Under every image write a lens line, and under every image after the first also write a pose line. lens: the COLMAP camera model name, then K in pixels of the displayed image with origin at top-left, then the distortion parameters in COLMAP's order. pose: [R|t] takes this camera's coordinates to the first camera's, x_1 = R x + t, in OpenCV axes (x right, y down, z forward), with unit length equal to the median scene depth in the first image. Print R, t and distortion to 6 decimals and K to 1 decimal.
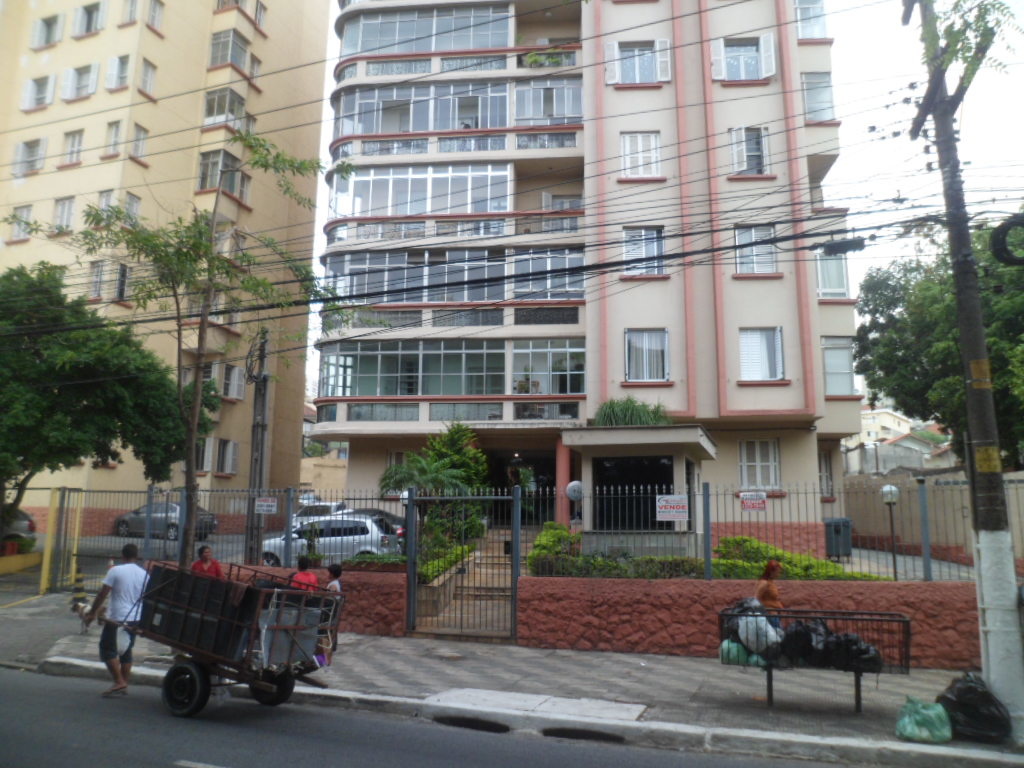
lens RADIAL K [[779.8, 0, 512.8], [0, 779.8, 374.3], [0, 0, 1]] dist [-0.089019, 0.051368]
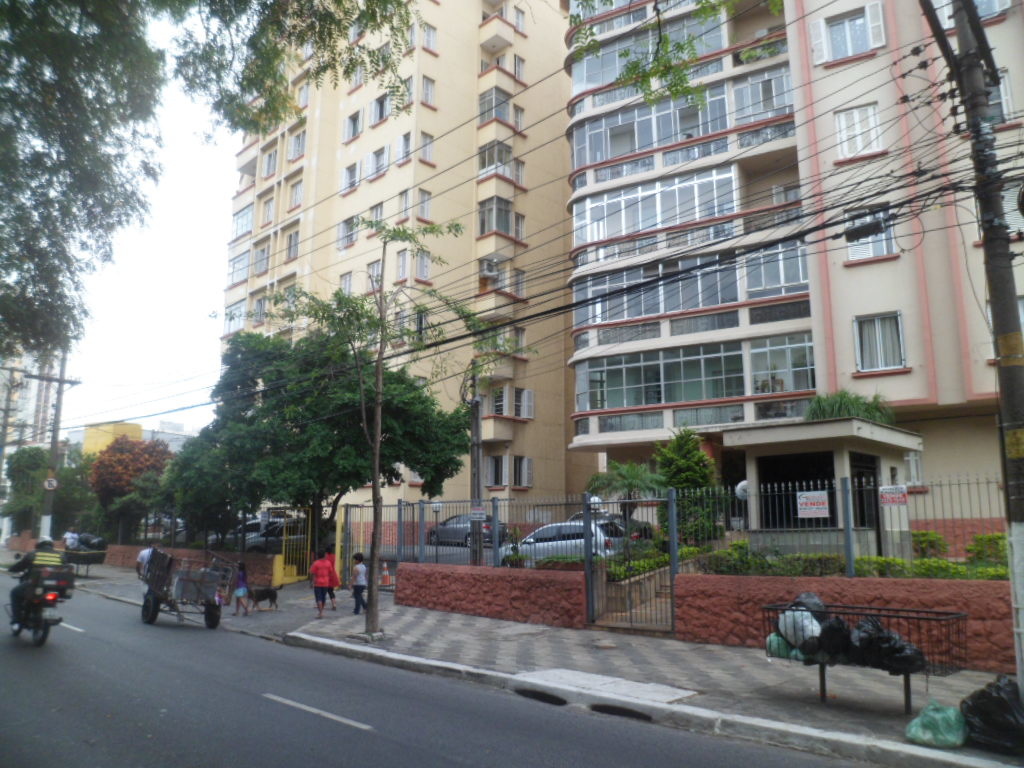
lens RADIAL K [[779.8, 0, 525.6], [0, 779.8, 370.4], [0, 0, 1]] dist [-0.089019, 0.051368]
pose [[0.906917, -0.098365, -0.409665, 0.161622], [0.093115, 0.995115, -0.032800, 0.000257], [0.410890, -0.008399, 0.911646, -0.023131]]
